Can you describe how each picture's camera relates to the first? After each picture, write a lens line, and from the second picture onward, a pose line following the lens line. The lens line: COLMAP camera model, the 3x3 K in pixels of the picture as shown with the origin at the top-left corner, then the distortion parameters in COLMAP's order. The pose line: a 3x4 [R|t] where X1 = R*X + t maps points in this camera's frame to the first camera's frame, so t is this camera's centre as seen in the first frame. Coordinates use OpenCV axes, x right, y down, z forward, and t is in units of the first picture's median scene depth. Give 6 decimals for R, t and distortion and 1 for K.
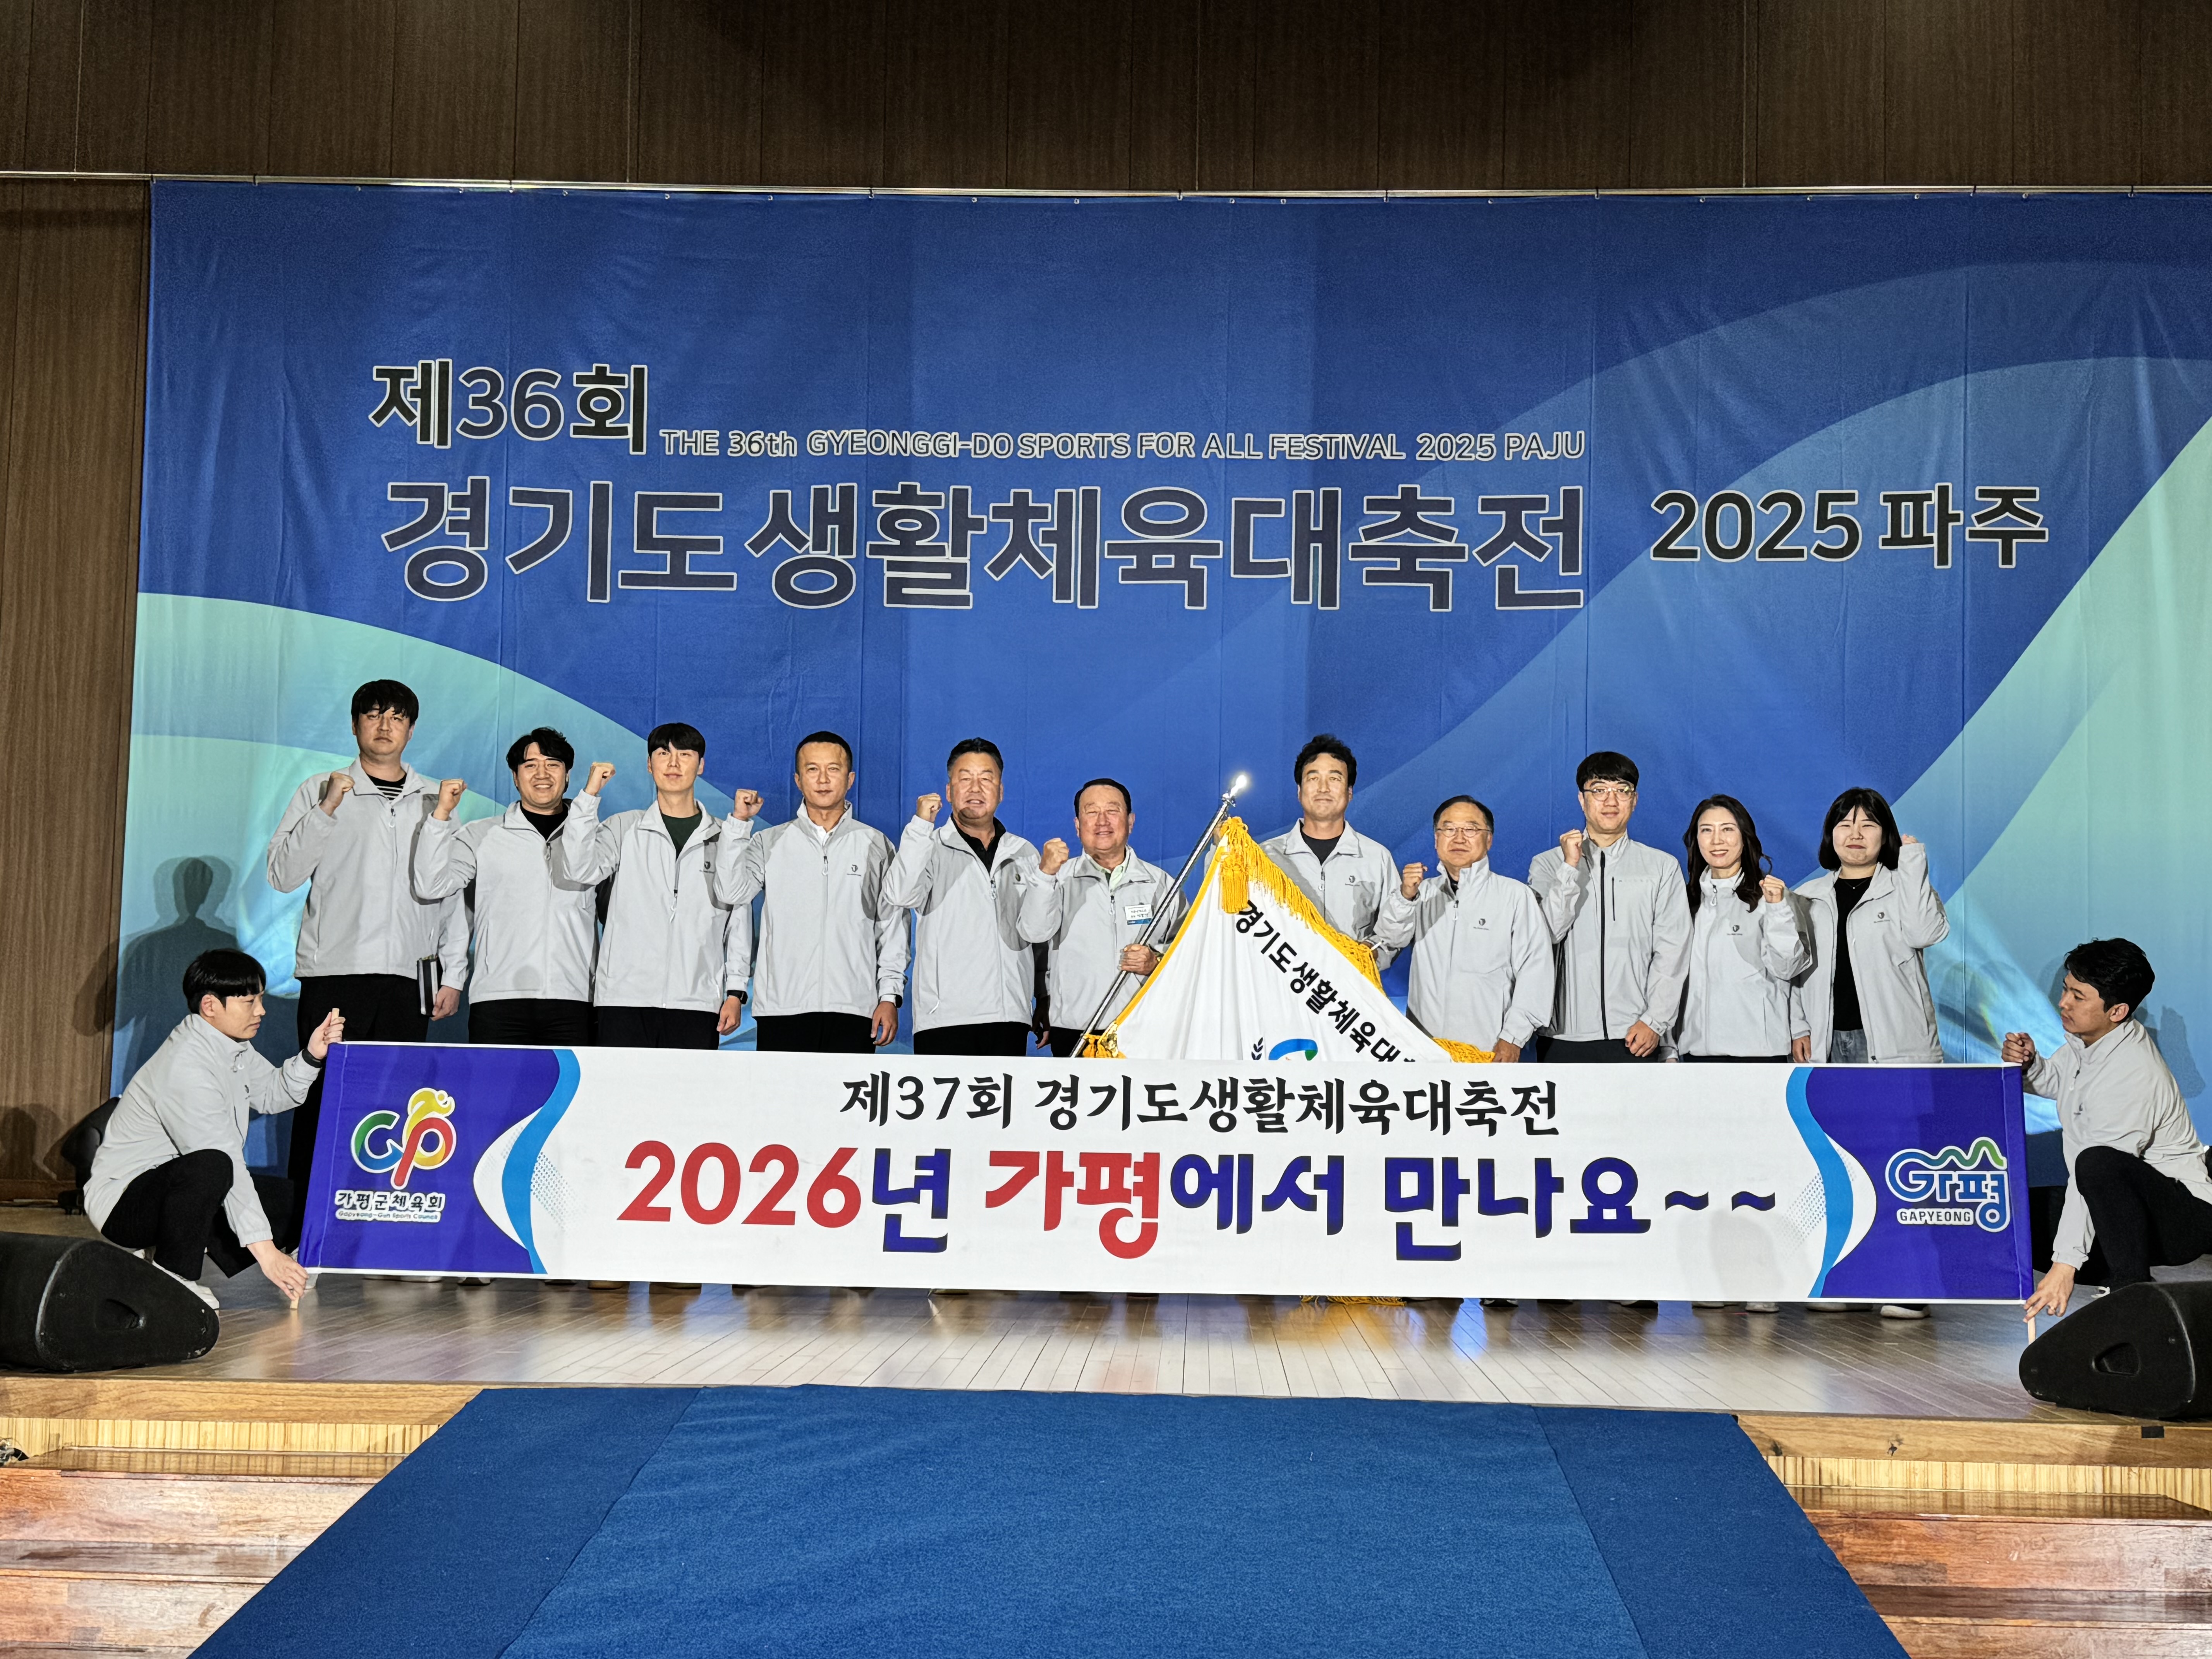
lens RADIAL K [[2681.5, 0, 1104.0], [0, 2681.5, 828.6], [0, 0, 1]] dist [0.174591, -0.310035]
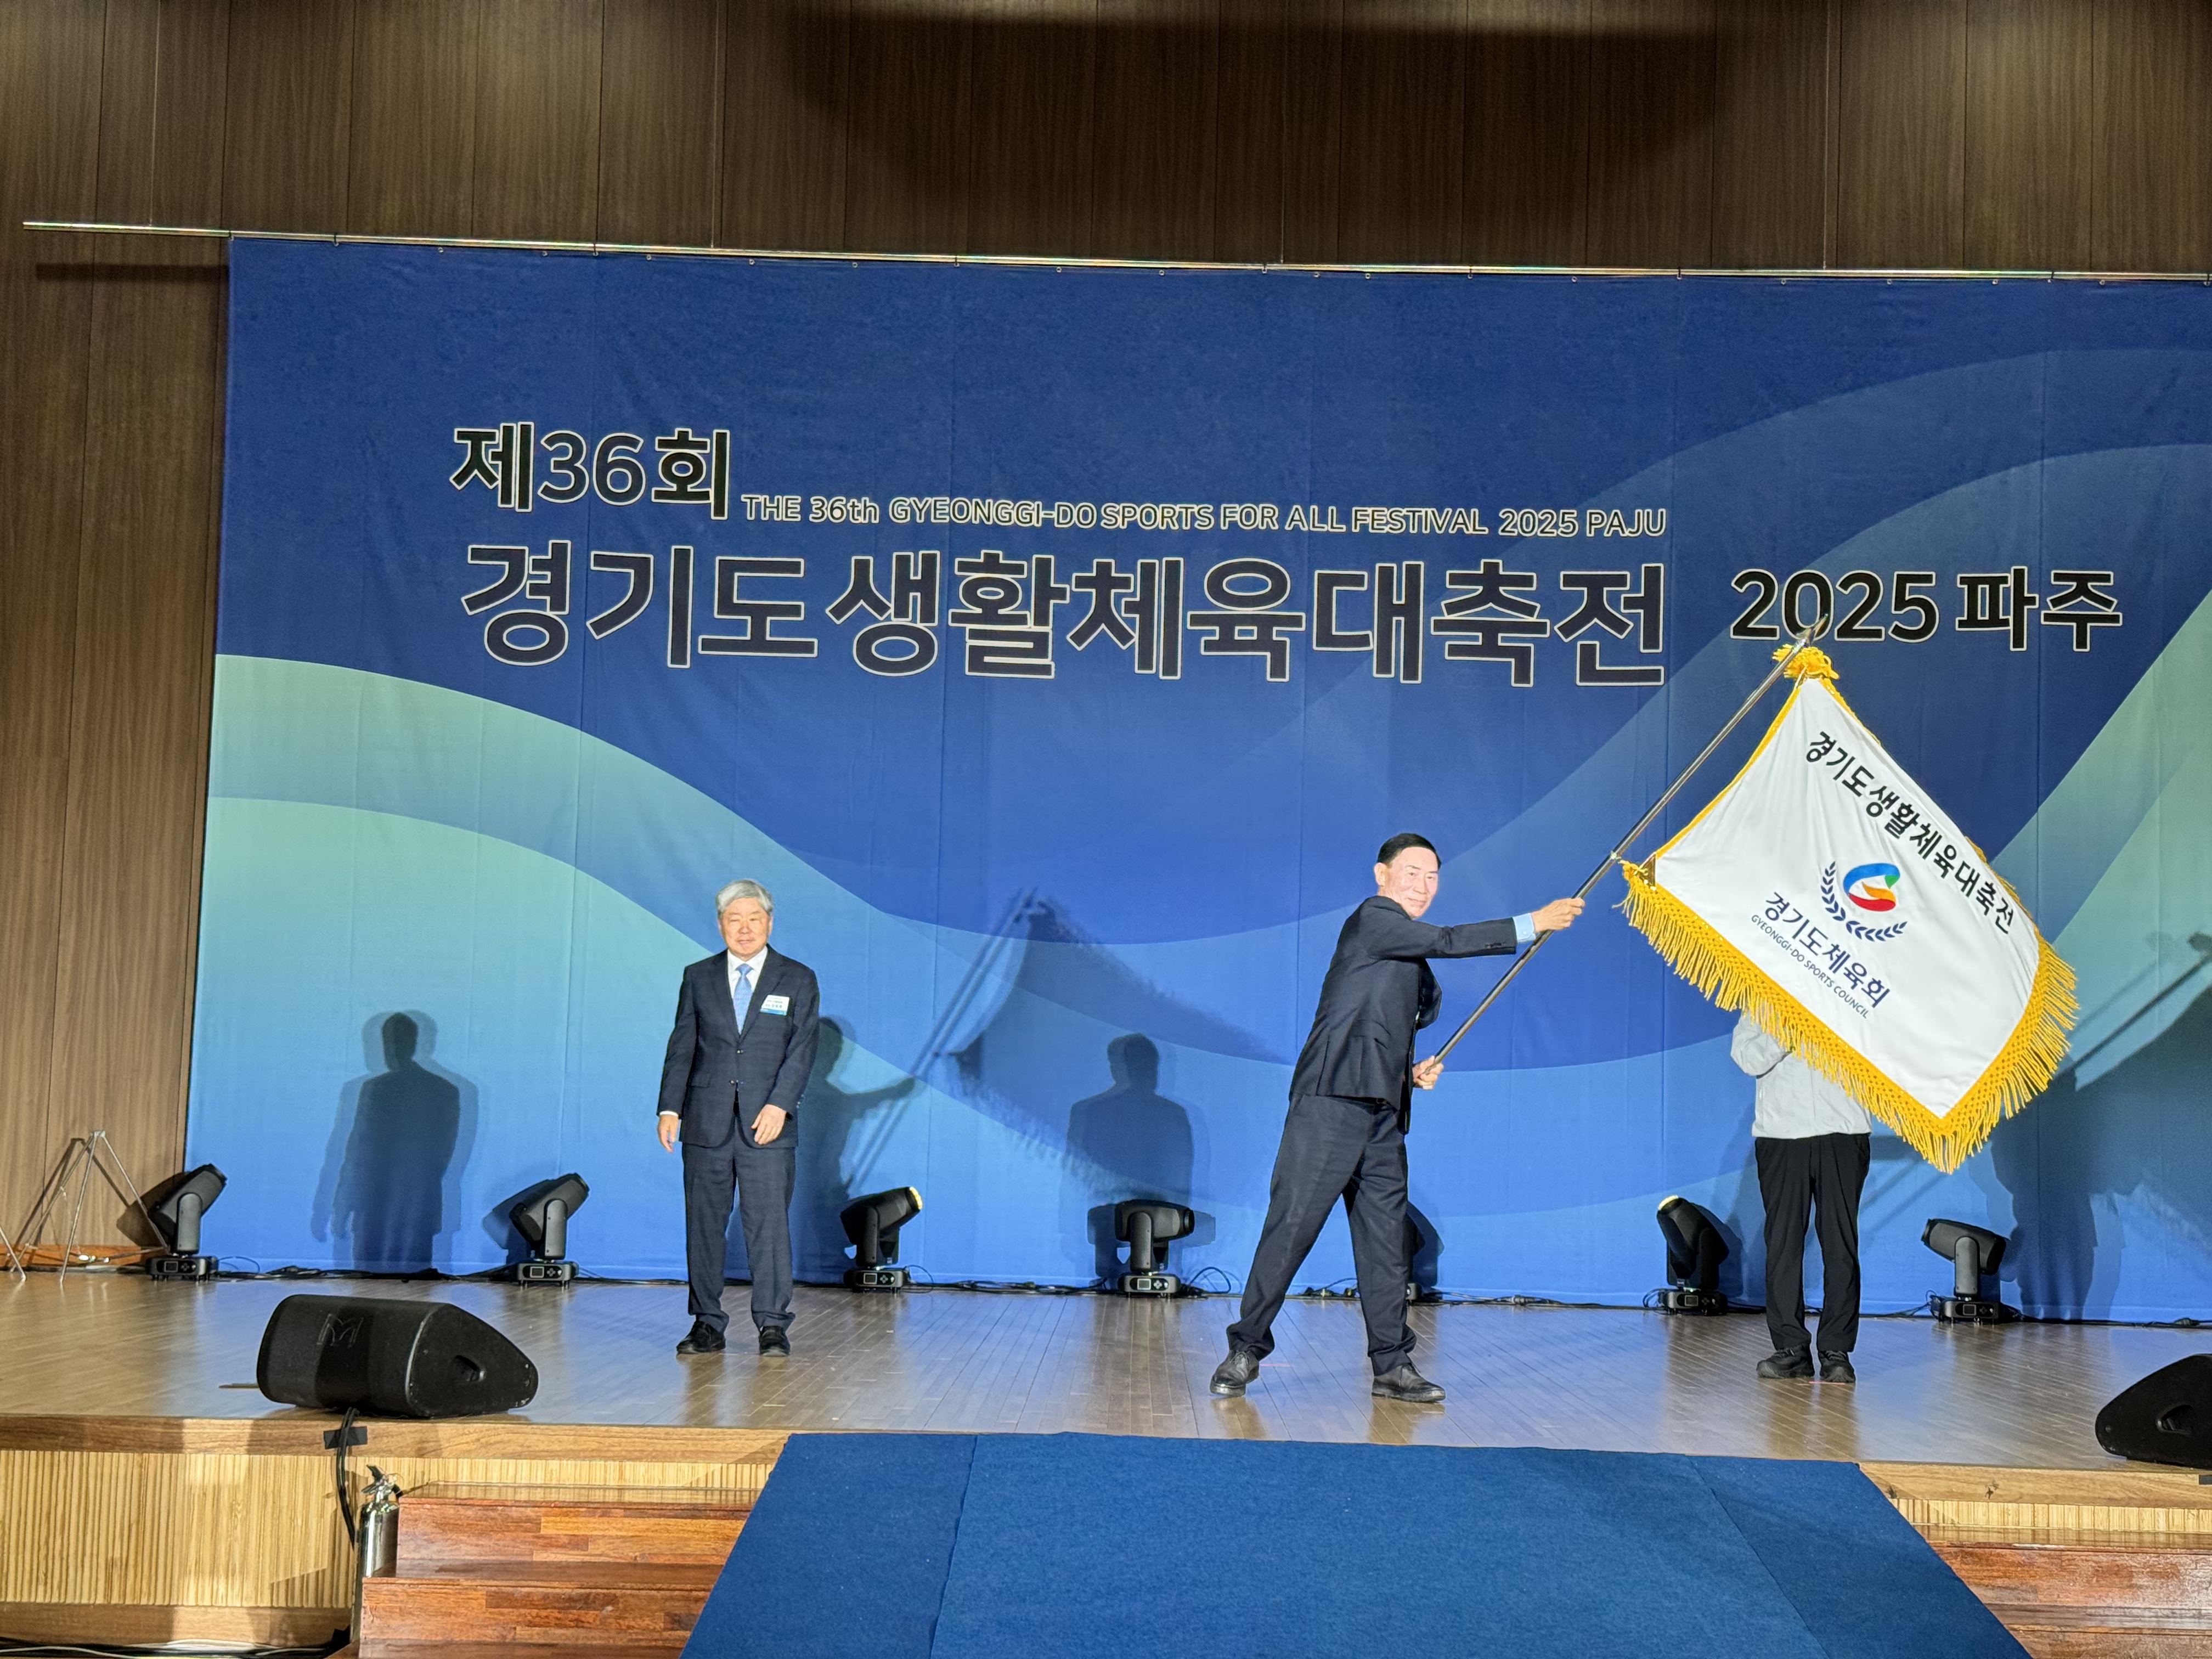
lens RADIAL K [[3126.1, 0, 1116.0], [0, 3126.1, 829.6], [0, 0, 1]] dist [0.153017, -0.128376]
pose [[0.999559, 0.009635, 0.028097, -0.058263], [-0.009604, 0.999953, -0.001213, -0.024352], [-0.028107, 0.000943, 0.999604, -0.162785]]
